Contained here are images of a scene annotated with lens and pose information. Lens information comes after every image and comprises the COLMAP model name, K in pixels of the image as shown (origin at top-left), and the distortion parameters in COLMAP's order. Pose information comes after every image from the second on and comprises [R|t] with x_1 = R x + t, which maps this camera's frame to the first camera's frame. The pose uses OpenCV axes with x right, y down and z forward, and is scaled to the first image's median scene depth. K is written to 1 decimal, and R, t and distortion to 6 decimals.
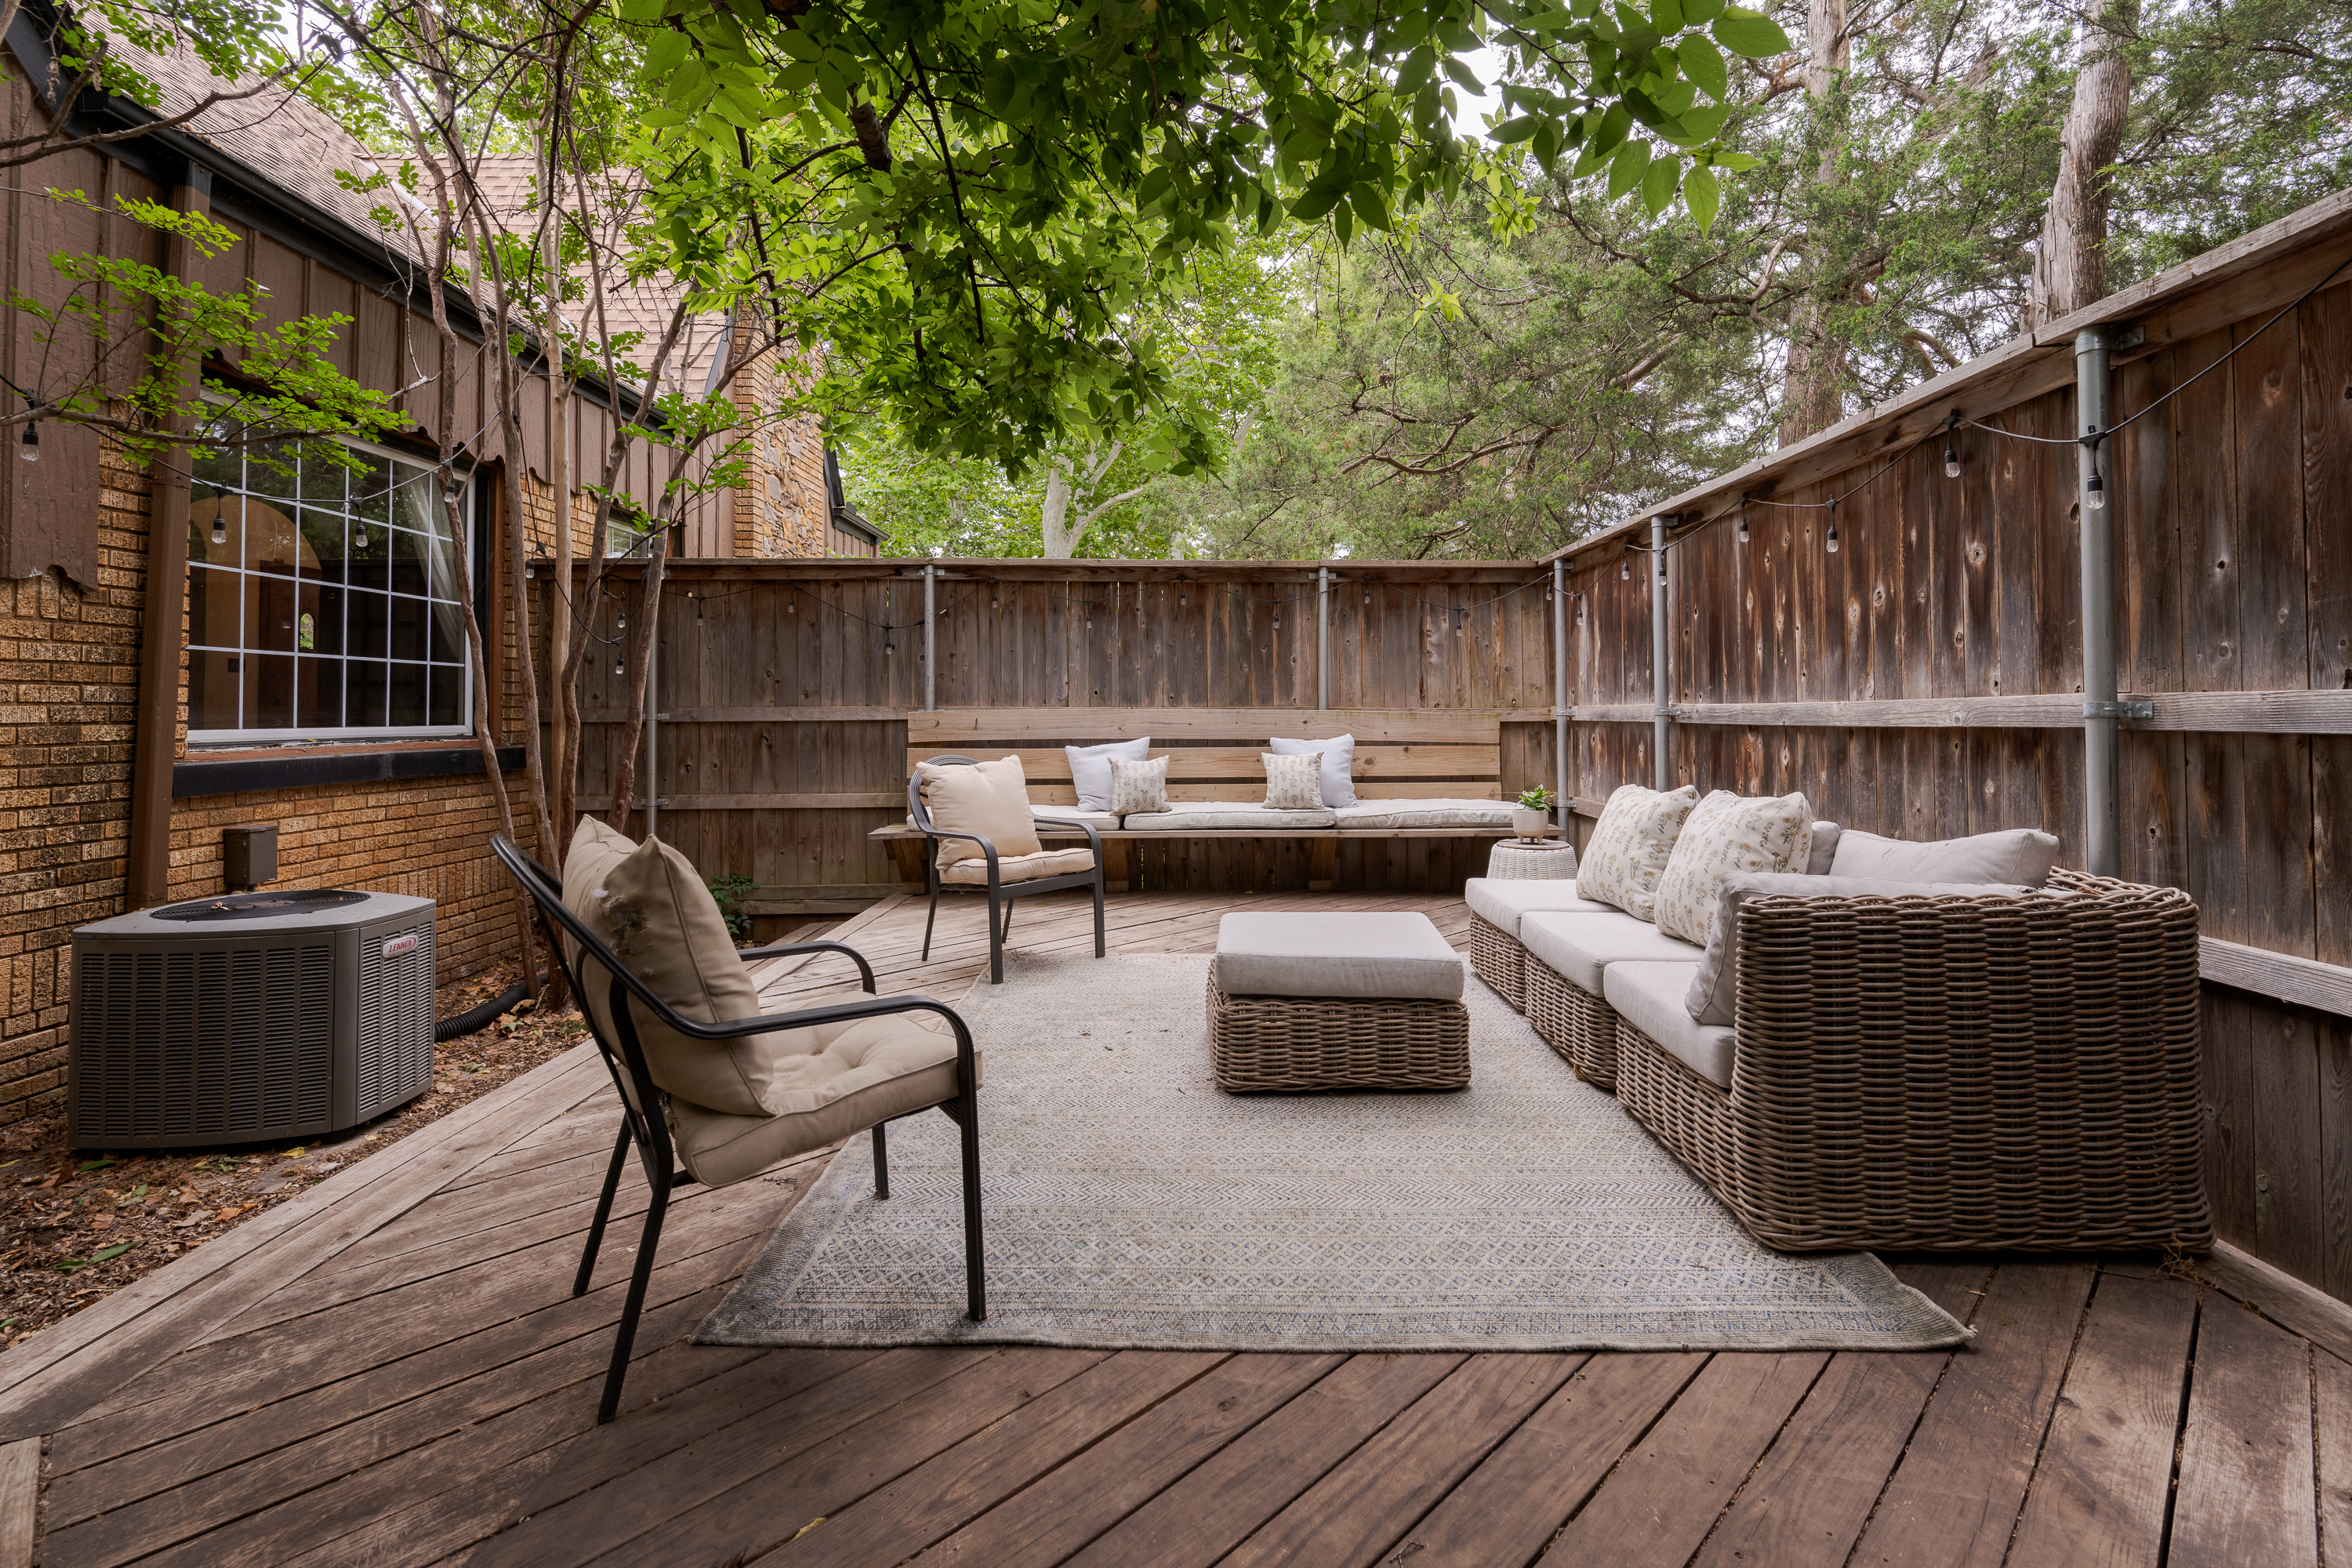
lens RADIAL K [[1084.9, 0, 1161.2], [0, 1084.9, 696.5], [0, 0, 1]] dist [0.001506, -0.000104]
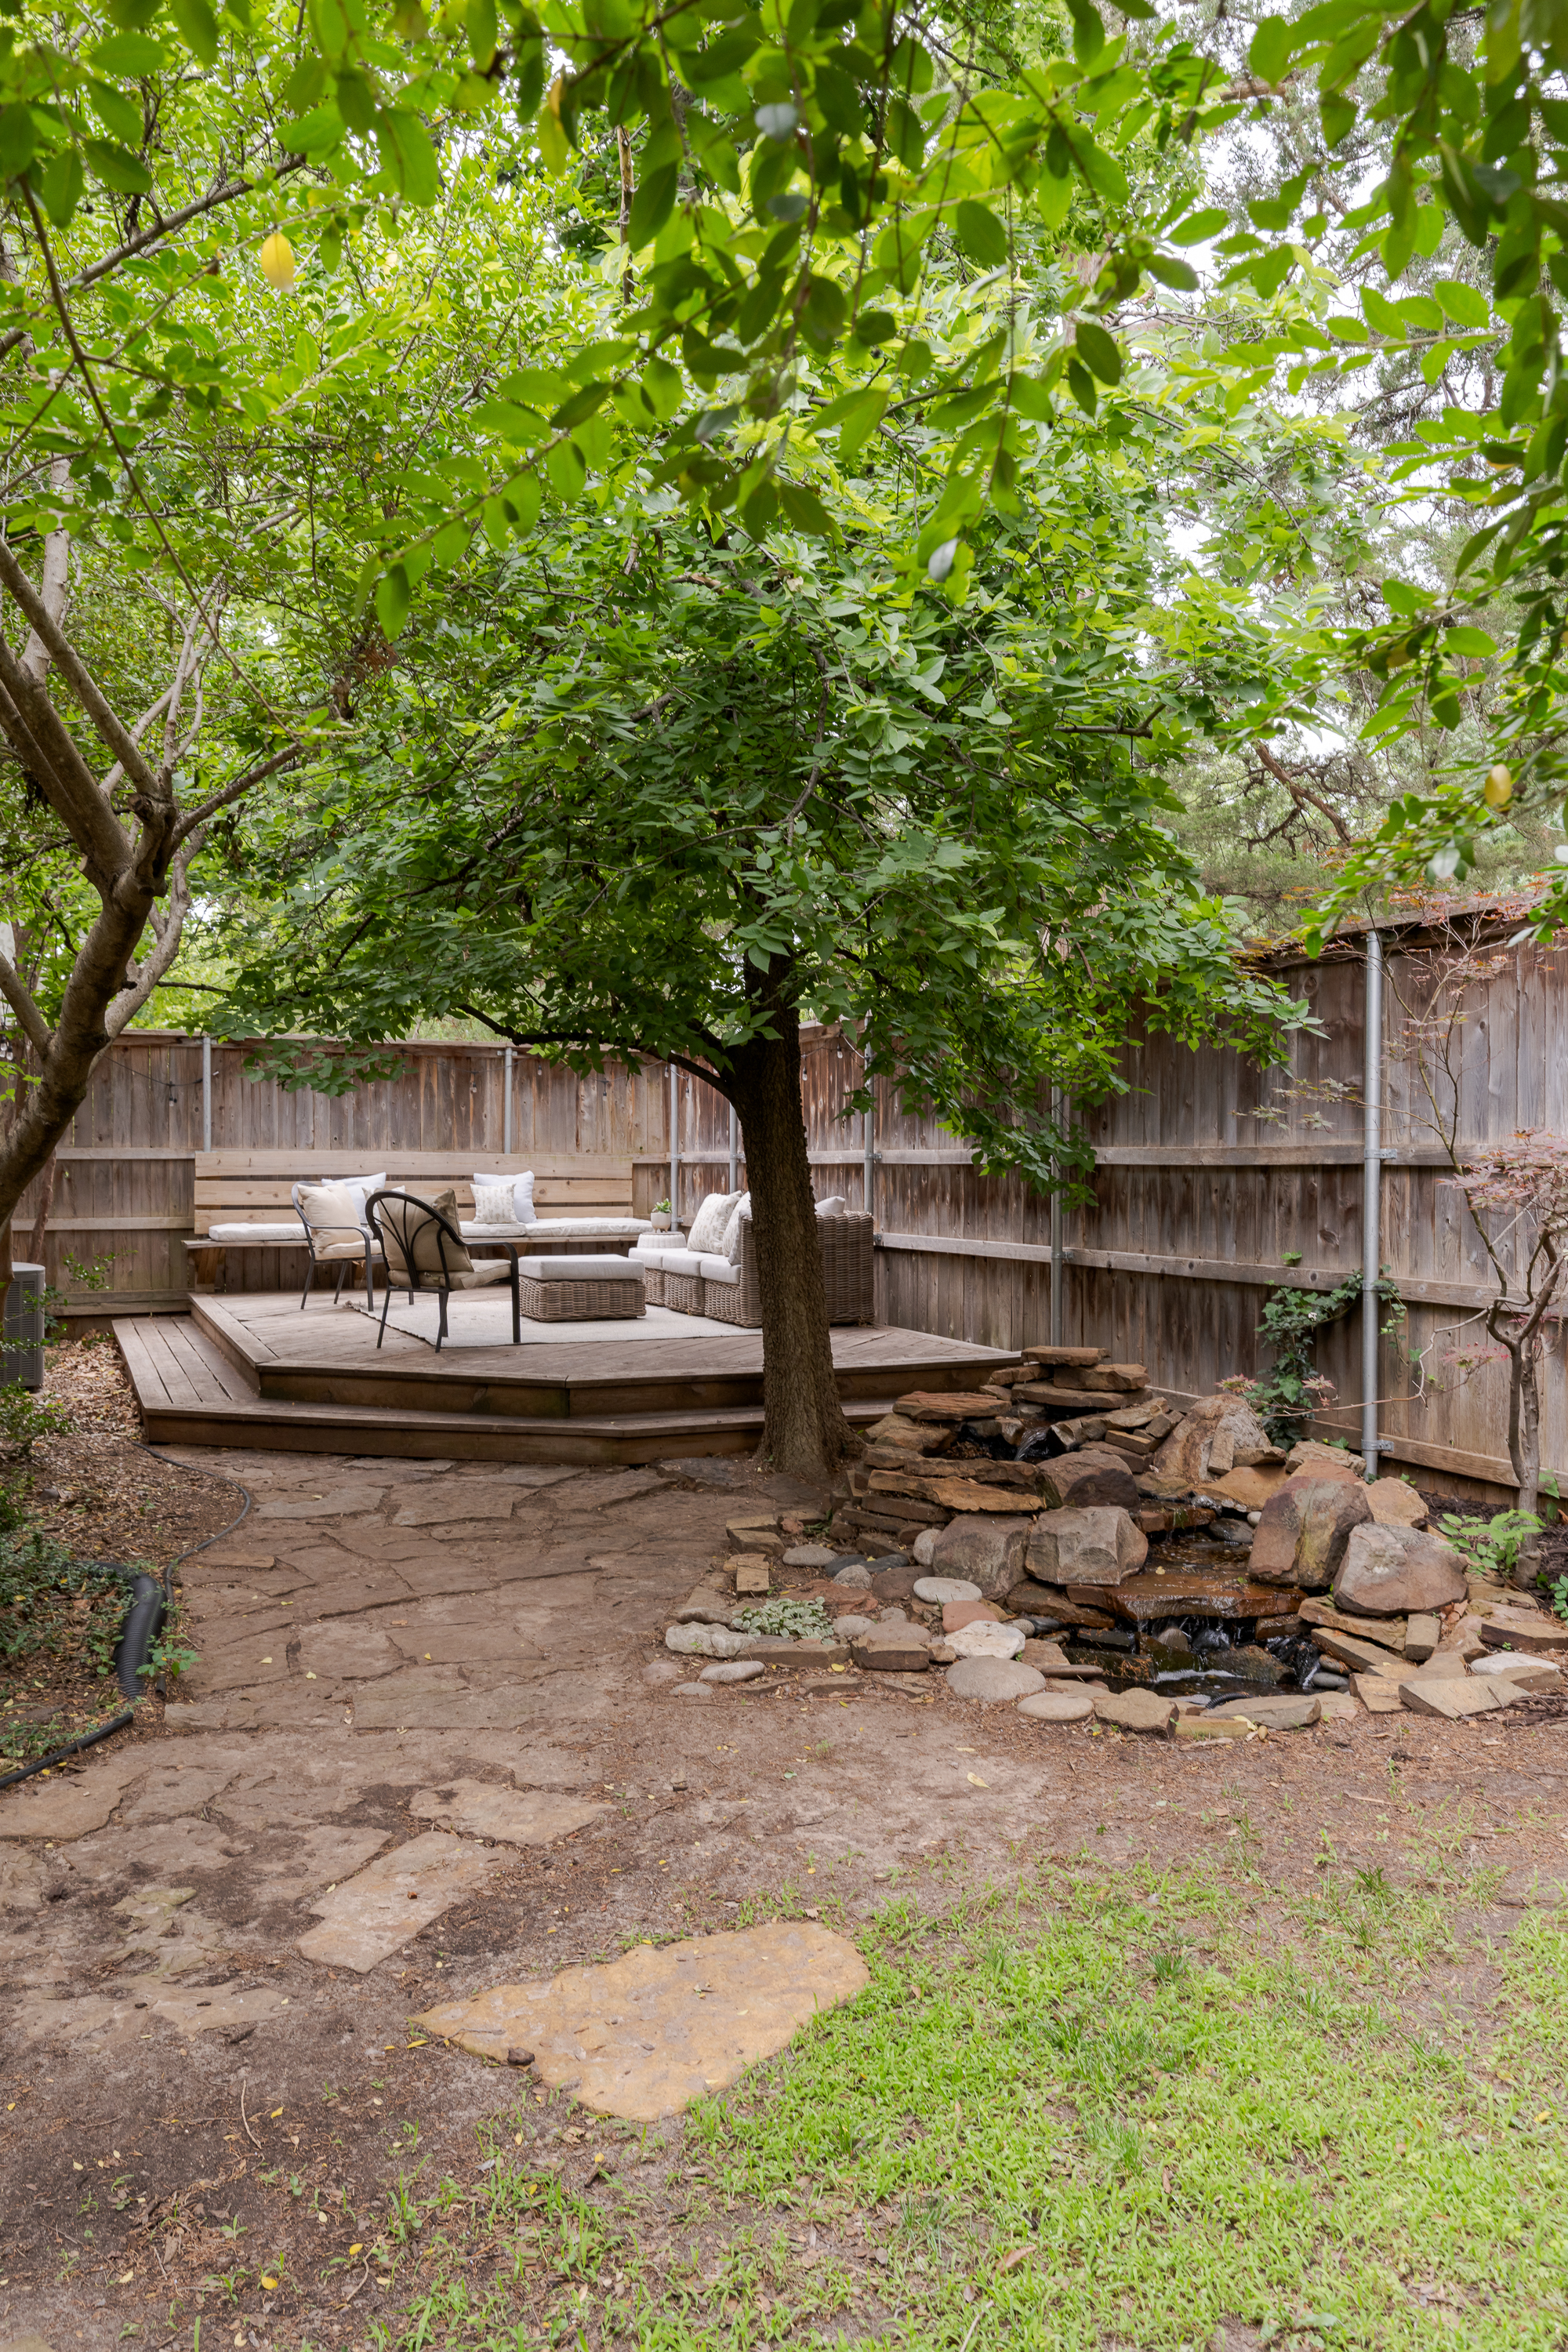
lens RADIAL K [[1692.9, 0, 783.6], [0, 1692.9, 1174.9], [0, 0, 1]] dist [0.000514, 0.000076]
pose [[0.907092, 0.003347, 0.420918, -0.438094], [-0.013336, 0.999695, 0.020791, -0.009847], [-0.420720, -0.024473, 0.906860, -1.080758]]
